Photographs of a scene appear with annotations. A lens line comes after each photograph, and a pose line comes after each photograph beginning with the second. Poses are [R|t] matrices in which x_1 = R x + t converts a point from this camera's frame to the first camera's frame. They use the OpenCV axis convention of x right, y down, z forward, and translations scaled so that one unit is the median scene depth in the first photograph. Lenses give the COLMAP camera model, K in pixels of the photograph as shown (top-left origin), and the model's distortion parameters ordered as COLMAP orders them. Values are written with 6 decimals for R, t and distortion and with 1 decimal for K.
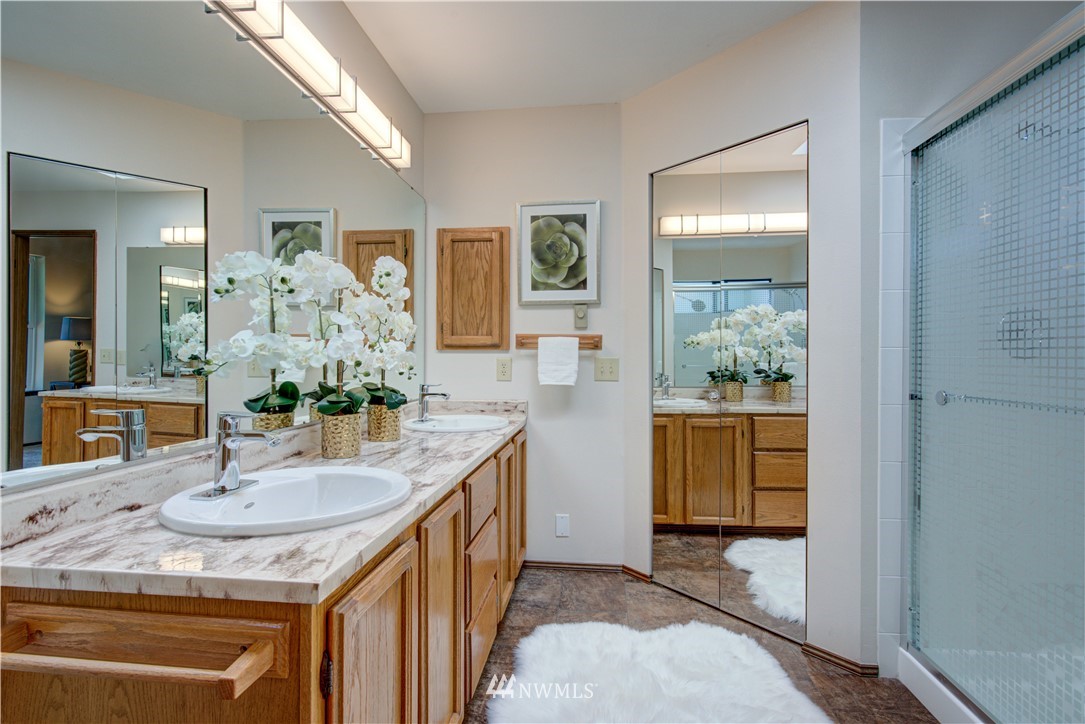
lens RADIAL K [[500.8, 0, 542.9], [0, 500.8, 374.8], [0, 0, 1]] dist [0.000136, 0.000019]
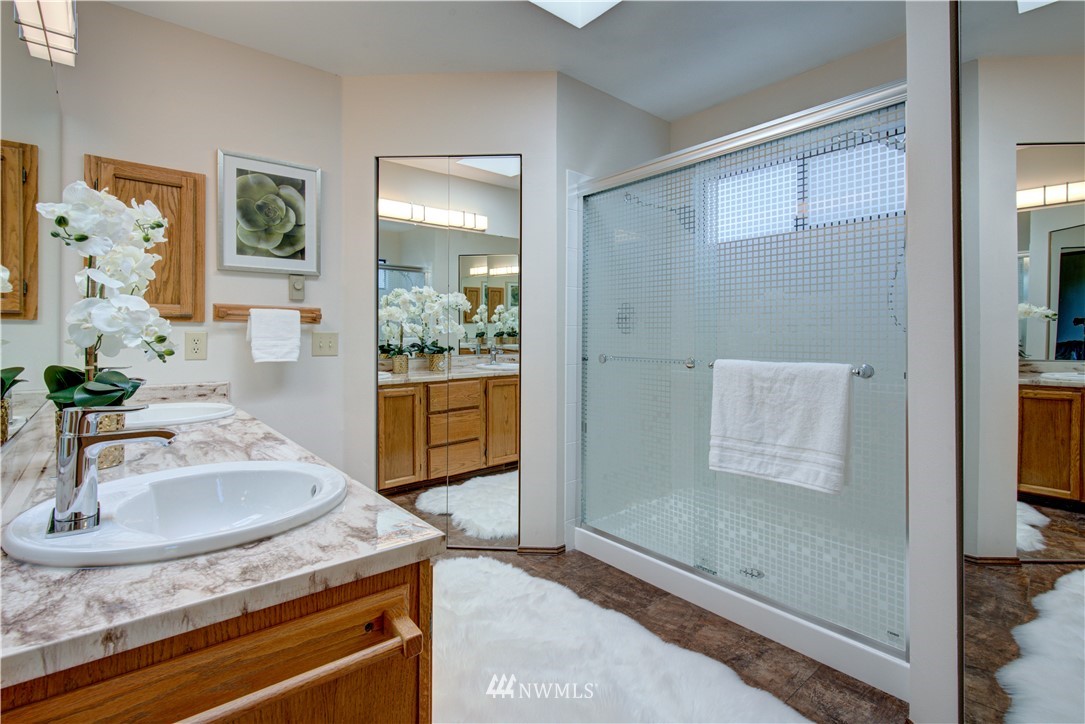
lens RADIAL K [[500.2, 0, 542.8], [0, 500.2, 353.6], [0, 0, 1]] dist [-0.000187, 0.000267]
pose [[0.703092, -0.026792, 0.710594, -0.277387], [0.020367, 0.999639, 0.017538, -0.000966], [-0.710807, 0.002142, 0.703384, 0.014722]]
